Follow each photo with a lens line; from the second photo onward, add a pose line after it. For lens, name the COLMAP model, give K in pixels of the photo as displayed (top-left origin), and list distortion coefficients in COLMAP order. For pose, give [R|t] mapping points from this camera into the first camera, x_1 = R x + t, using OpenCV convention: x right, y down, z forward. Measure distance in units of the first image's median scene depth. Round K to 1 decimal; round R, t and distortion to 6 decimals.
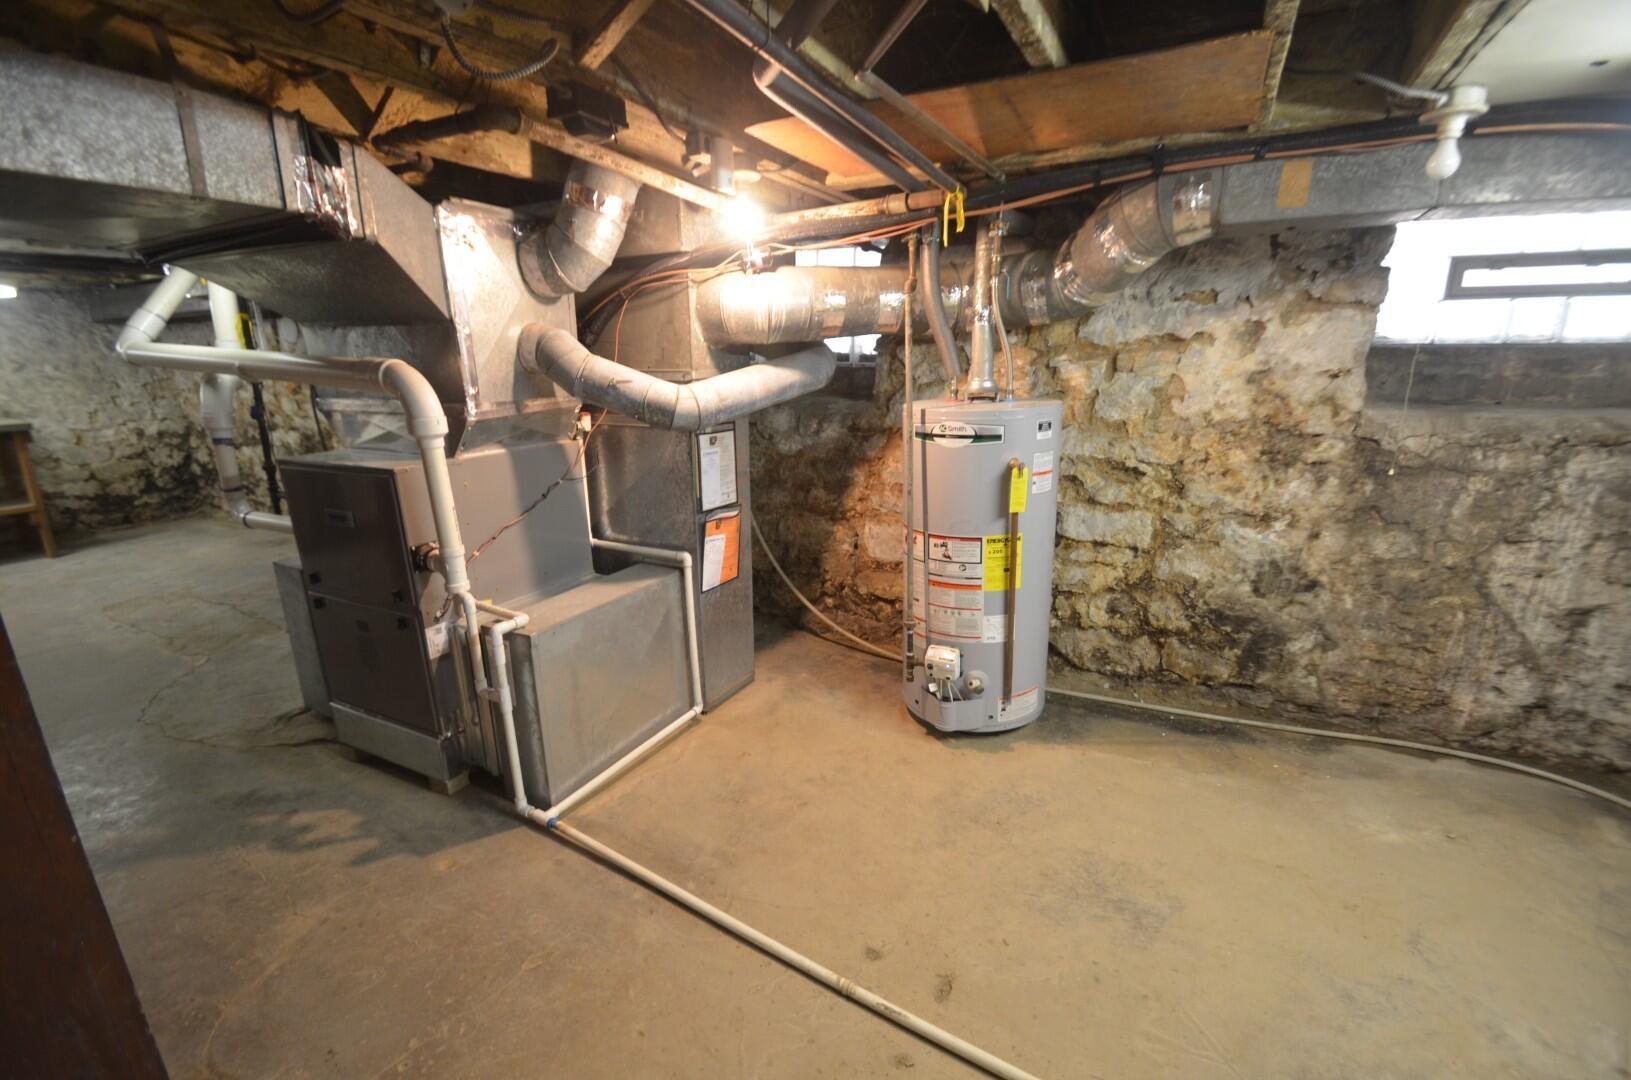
lens RADIAL K [[723.6, 0, 807.2], [0, 723.6, 561.1], [0, 0, 1]] dist [-0.007206, -0.002454]
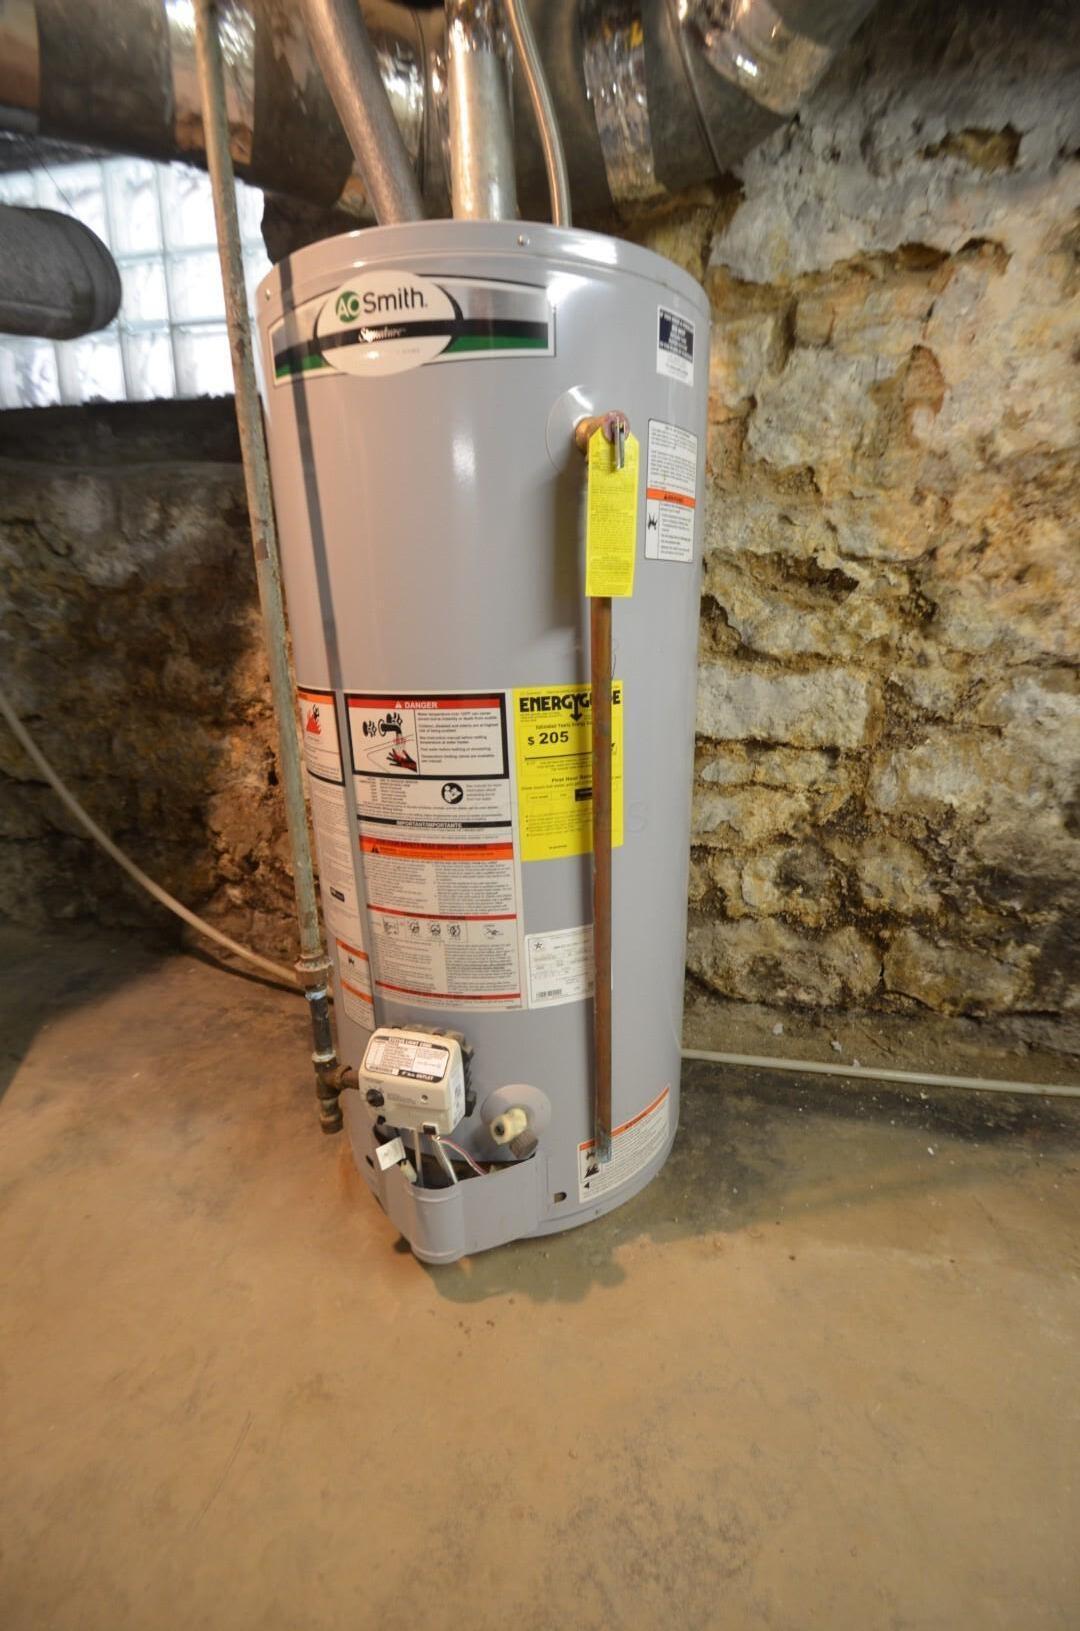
lens RADIAL K [[723.6, 0, 526.1], [0, 723.6, 812.4], [0, 0, 1]] dist [-0.007206, -0.002454]
pose [[0.976329, -0.046568, 0.211217, 0.152668], [0.050602, 0.998625, -0.013730, 0.020367], [-0.210287, 0.024093, 0.977343, 0.579636]]
